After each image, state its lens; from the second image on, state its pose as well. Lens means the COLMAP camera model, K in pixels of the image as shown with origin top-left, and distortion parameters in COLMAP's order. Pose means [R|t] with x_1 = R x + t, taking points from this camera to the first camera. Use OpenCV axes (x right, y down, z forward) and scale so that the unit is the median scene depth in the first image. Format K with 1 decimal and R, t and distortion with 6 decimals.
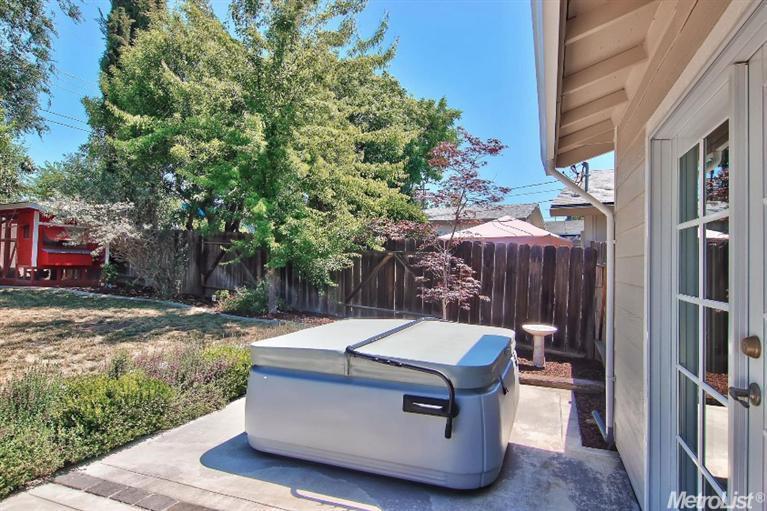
lens RADIAL K [[446.1, 0, 383.5], [0, 446.1, 255.5], [0, 0, 1]] dist [-0.002419, -0.003376]
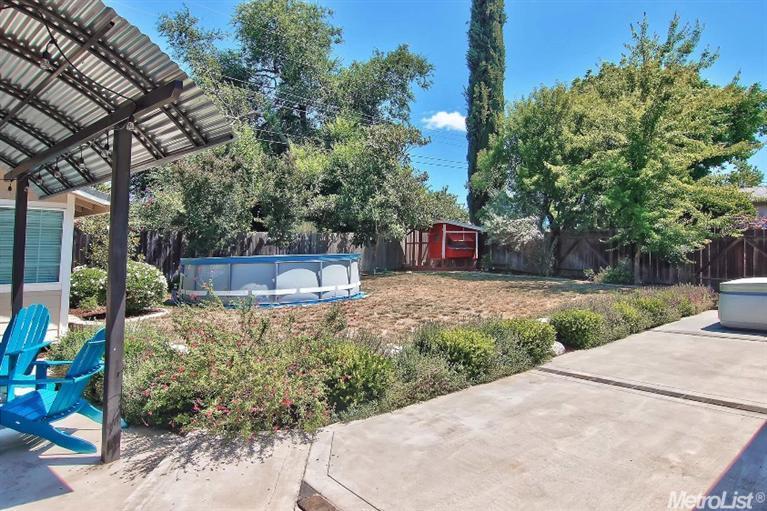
lens RADIAL K [[434.0, 0, 374.4], [0, 434.0, 253.1], [0, 0, 1]] dist [-0.018561, -0.000819]
pose [[0.847830, -0.040246, -0.528738, -0.185133], [0.048621, 0.998815, 0.001935, -0.011339], [0.528034, -0.027348, 0.848783, -0.518286]]
